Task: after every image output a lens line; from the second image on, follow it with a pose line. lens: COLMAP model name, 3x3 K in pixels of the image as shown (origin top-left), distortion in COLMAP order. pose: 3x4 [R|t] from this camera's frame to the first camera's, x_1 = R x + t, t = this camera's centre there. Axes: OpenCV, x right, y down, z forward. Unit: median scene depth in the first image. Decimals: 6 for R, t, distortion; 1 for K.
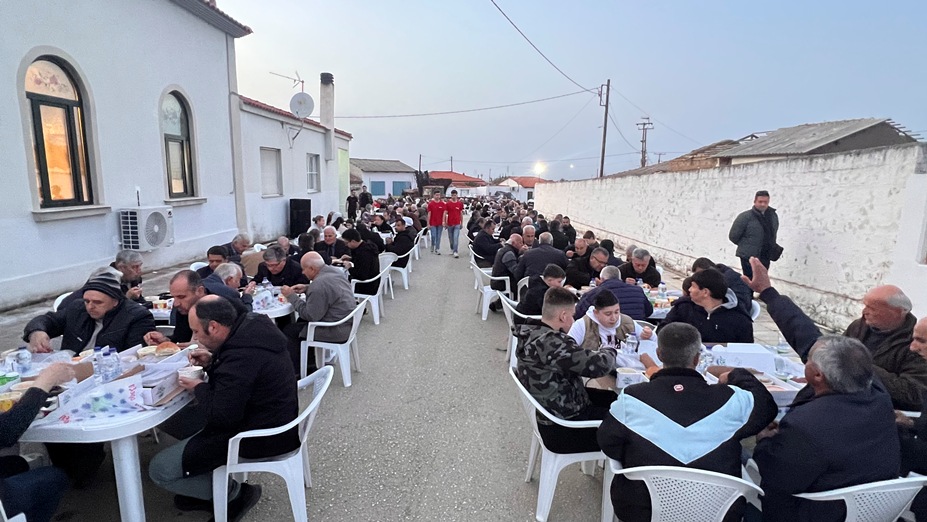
lens RADIAL K [[498.1, 0, 467.4], [0, 498.1, 262.2], [0, 0, 1]] dist [-0.000996, 0.001589]
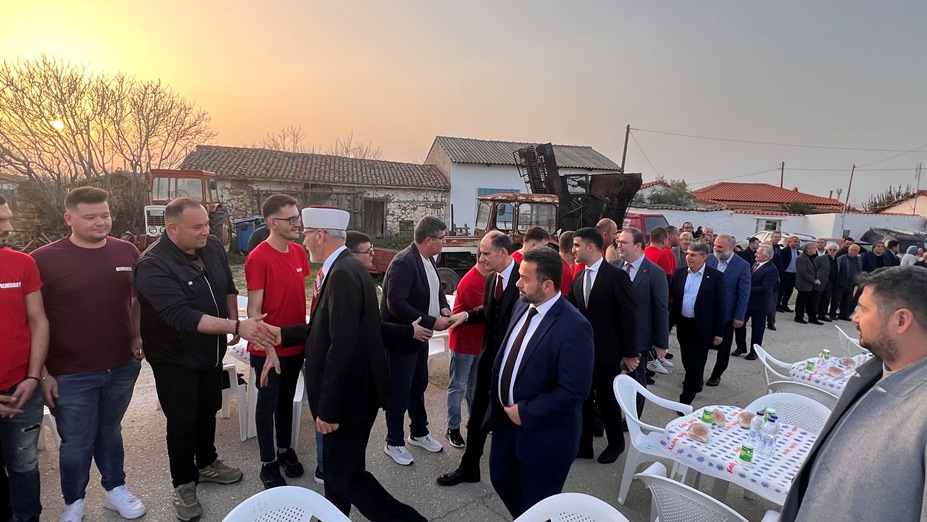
lens RADIAL K [[498.1, 0, 462.3], [0, 498.1, 259.7], [0, 0, 1]] dist [-0.000996, 0.001589]
pose [[0.804820, 0.107288, -0.583742, 0.033731], [-0.130219, 0.991482, 0.002693, -0.084041], [0.579058, 0.073847, 0.811935, 0.535417]]
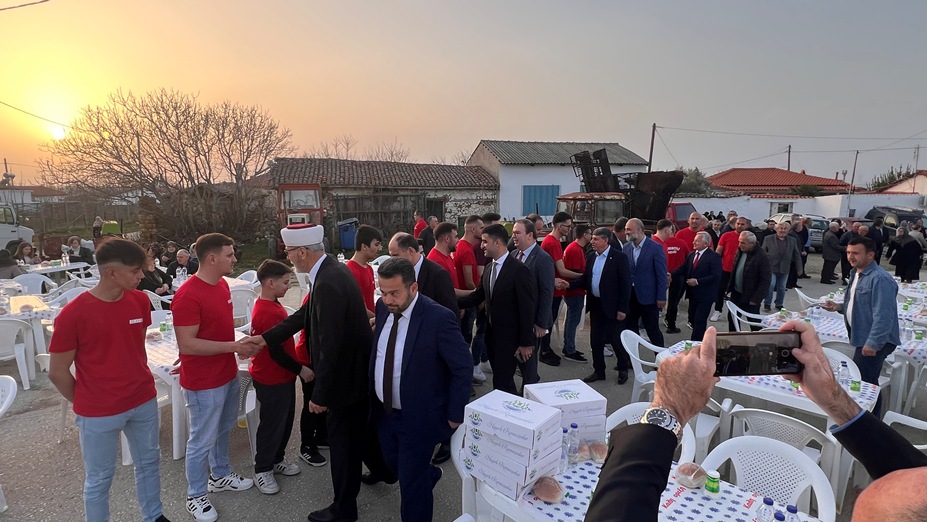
lens RADIAL K [[498.1, 0, 466.1], [0, 498.1, 258.7], [0, 0, 1]] dist [-0.000996, 0.001589]
pose [[0.805756, 0.081872, -0.586561, 0.032863], [-0.090263, 0.995805, 0.015000, -0.080127], [0.585329, 0.040858, 0.809766, 0.494814]]
